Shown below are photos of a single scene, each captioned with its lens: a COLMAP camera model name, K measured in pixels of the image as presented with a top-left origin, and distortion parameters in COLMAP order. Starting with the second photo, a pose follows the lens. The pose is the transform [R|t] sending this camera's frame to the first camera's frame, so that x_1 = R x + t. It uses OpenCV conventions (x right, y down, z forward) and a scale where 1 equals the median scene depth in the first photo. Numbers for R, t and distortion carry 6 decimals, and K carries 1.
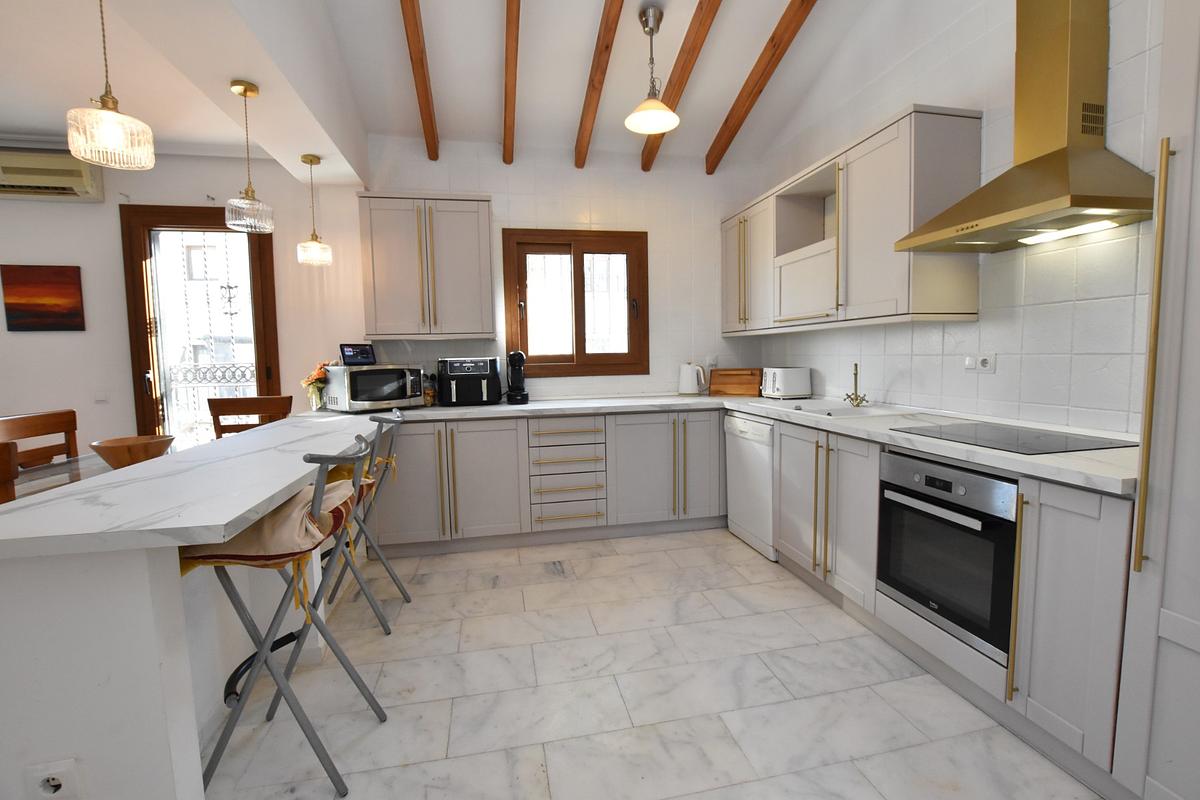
lens RADIAL K [[529.9, 0, 606.5], [0, 529.9, 399.5], [0, 0, 1]] dist [-0.027041, 0.000973]
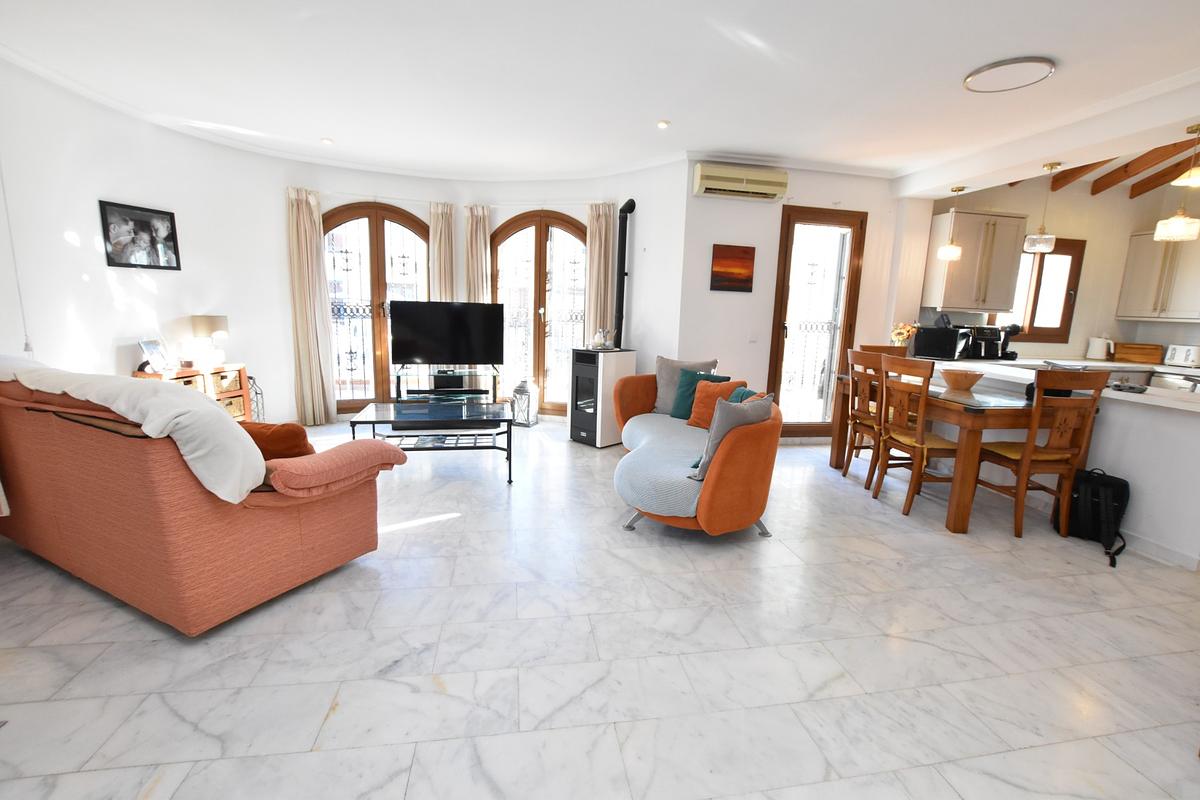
lens RADIAL K [[529.9, 0, 606.5], [0, 529.9, 399.5], [0, 0, 1]] dist [-0.027041, 0.000973]
pose [[0.997915, 0.057904, -0.028496, -1.363780], [-0.055147, 0.994457, 0.089521, 0.054352], [0.033522, -0.087763, 0.995577, -0.513618]]
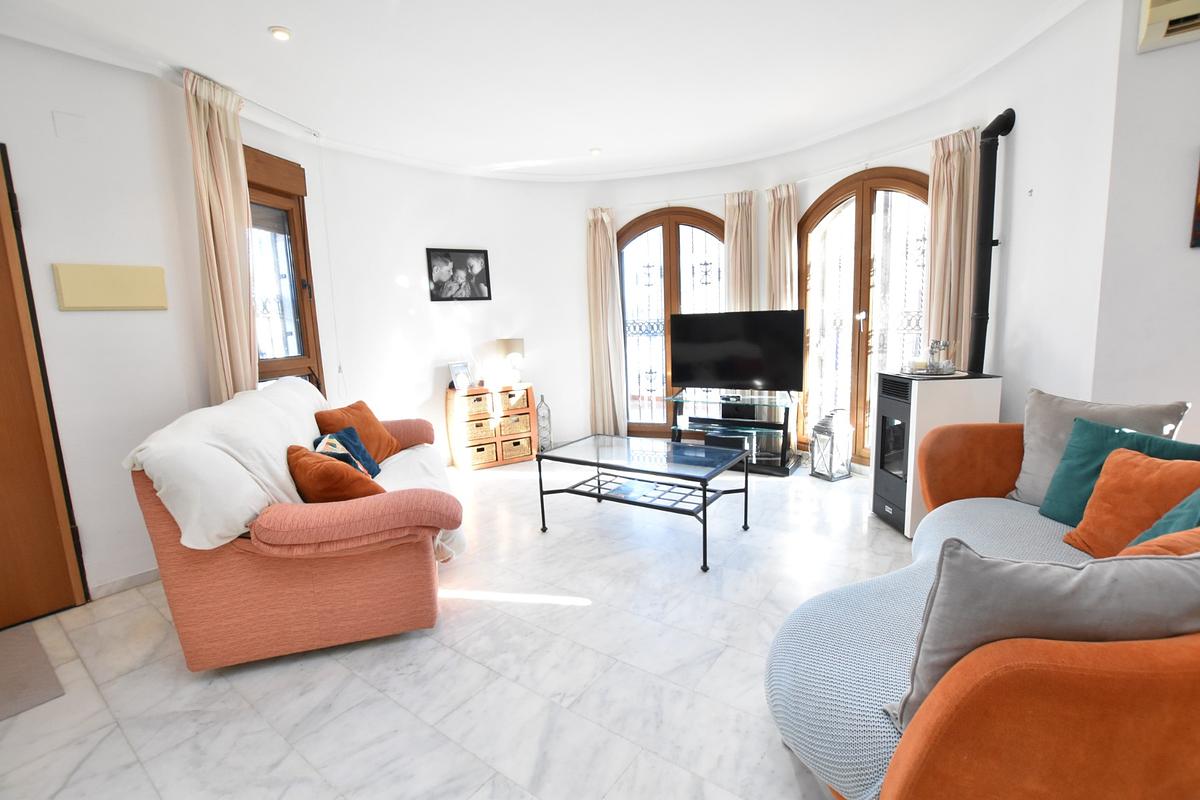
lens RADIAL K [[529.9, 0, 606.5], [0, 529.9, 399.5], [0, 0, 1]] dist [-0.027041, 0.000973]
pose [[0.670465, 0.103466, -0.734691, -1.136169], [-0.039867, 0.993822, 0.103577, 0.020664], [0.740869, -0.040155, 0.670448, -0.006102]]
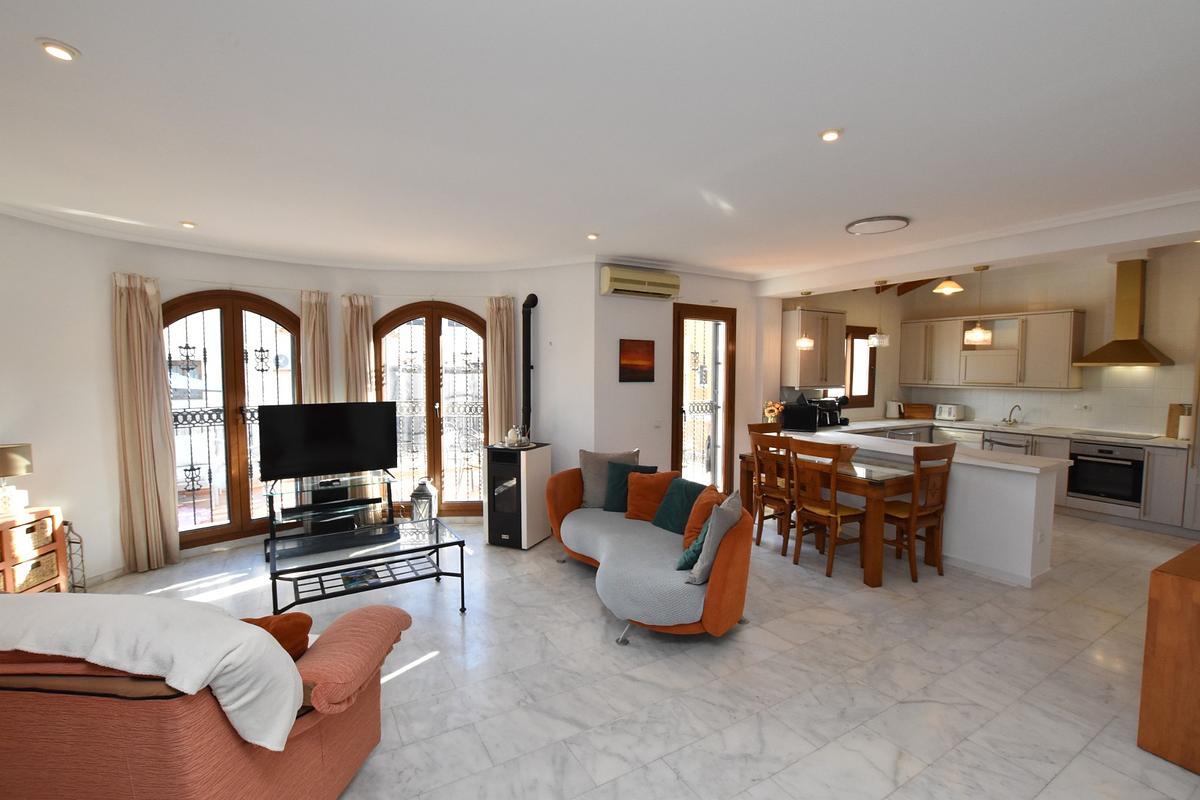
lens RADIAL K [[529.9, 0, 606.5], [0, 529.9, 399.5], [0, 0, 1]] dist [-0.027041, 0.000973]
pose [[0.947624, 0.003060, 0.319374, -1.664209], [0.007593, 0.999456, -0.032105, -0.030510], [-0.319299, 0.032849, 0.947085, -0.466502]]
